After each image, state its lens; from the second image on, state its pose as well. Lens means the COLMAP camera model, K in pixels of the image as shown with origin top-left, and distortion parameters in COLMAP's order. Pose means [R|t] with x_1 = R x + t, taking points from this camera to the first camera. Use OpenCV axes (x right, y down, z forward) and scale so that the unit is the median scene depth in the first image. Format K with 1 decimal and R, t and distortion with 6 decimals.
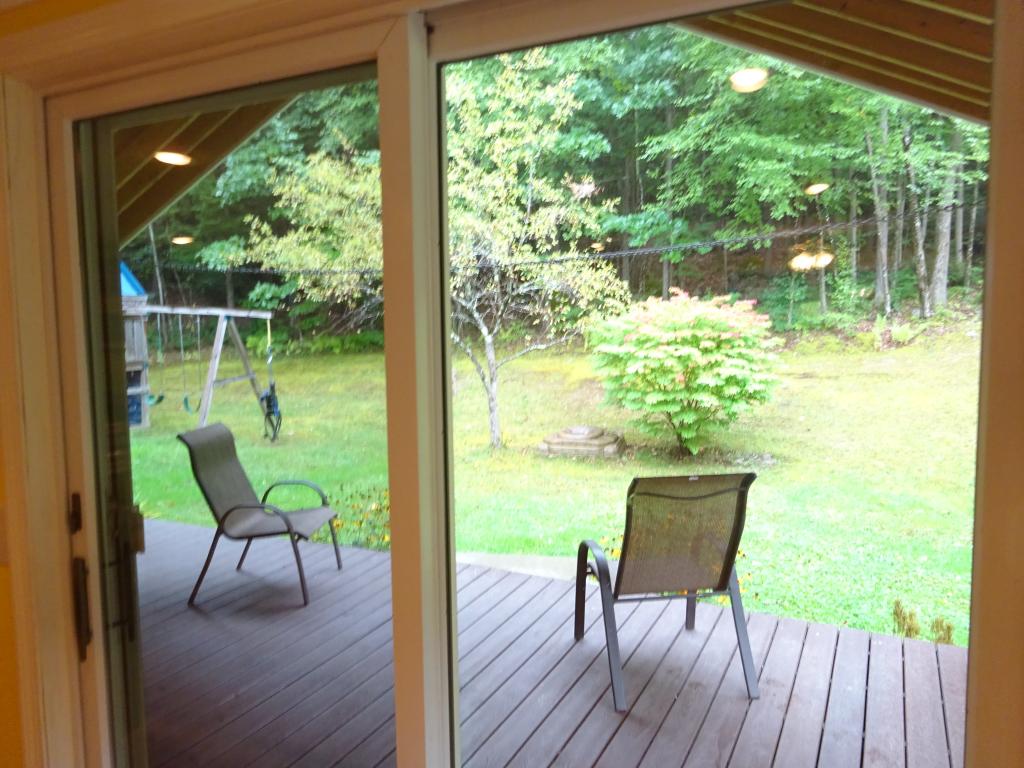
lens RADIAL K [[754.4, 0, 512.0], [0, 754.4, 384.0], [0, 0, 1]] dist [0.000644, -0.002242]
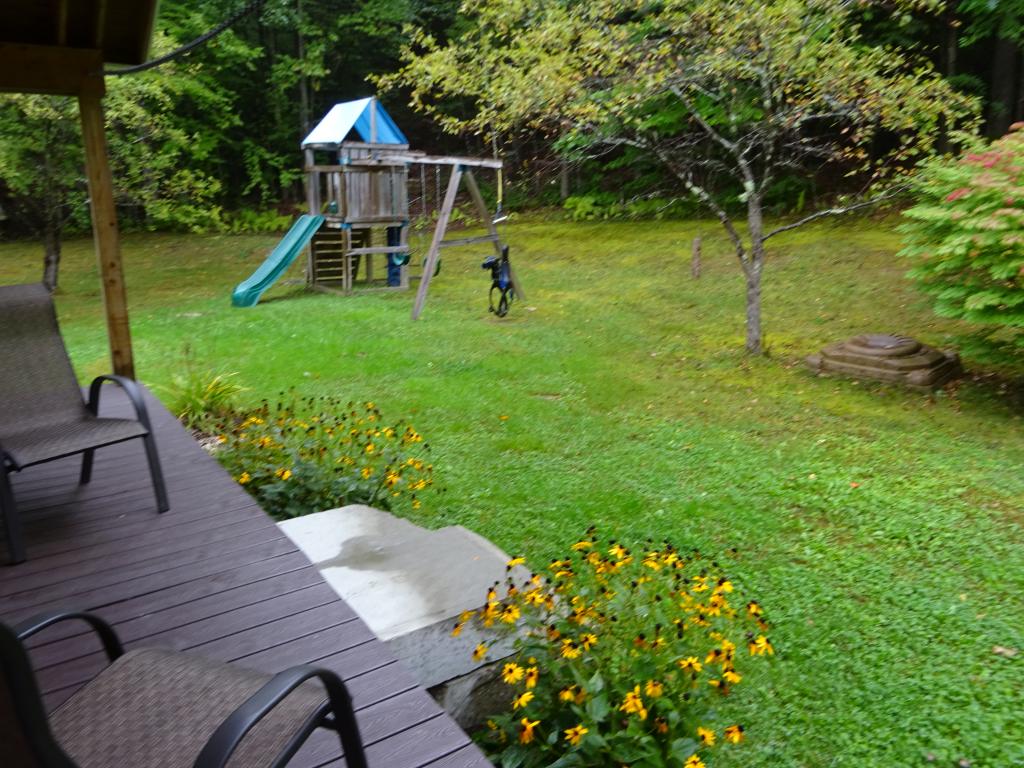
lens RADIAL K [[810.0, 0, 512.0], [0, 810.0, 384.0], [0, 0, 1]] dist [0.053972, 0.003351]
pose [[0.864504, 0.131260, -0.485184, 0.161826], [-0.055526, 0.984331, 0.167360, -0.003829], [0.499550, -0.117743, 0.858246, 0.222248]]
